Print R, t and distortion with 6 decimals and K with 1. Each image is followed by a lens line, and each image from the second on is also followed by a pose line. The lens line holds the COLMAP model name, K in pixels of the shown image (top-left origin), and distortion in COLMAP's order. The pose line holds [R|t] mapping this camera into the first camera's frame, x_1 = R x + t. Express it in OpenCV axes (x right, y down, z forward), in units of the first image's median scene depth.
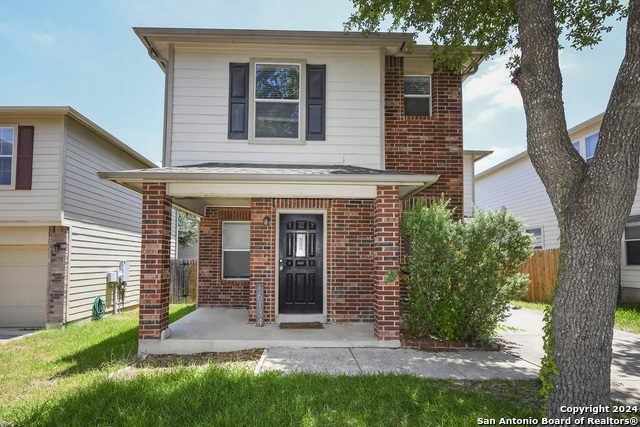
lens RADIAL K [[318.4, 0, 318.7], [0, 318.4, 247.6], [0, 0, 1]] dist [-0.000498, -0.000138]
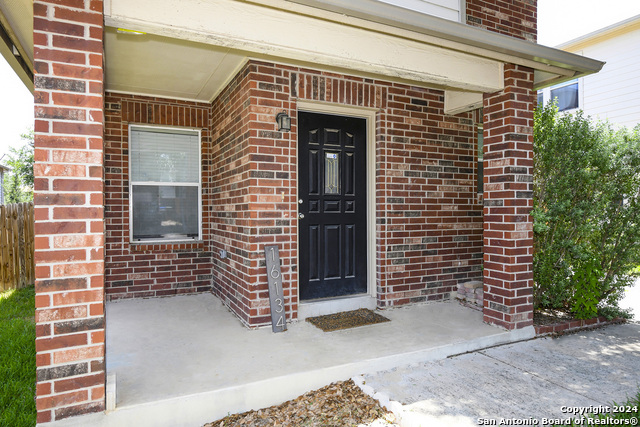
lens RADIAL K [[402.1, 0, 320.0], [0, 402.1, 213.5], [0, 0, 1]] dist [-0.002369, 0.000537]
pose [[0.908954, -0.015671, 0.416602, -0.373984], [-0.004648, 0.998850, 0.047715, 0.030254], [-0.416870, -0.045307, 0.907836, 0.391825]]
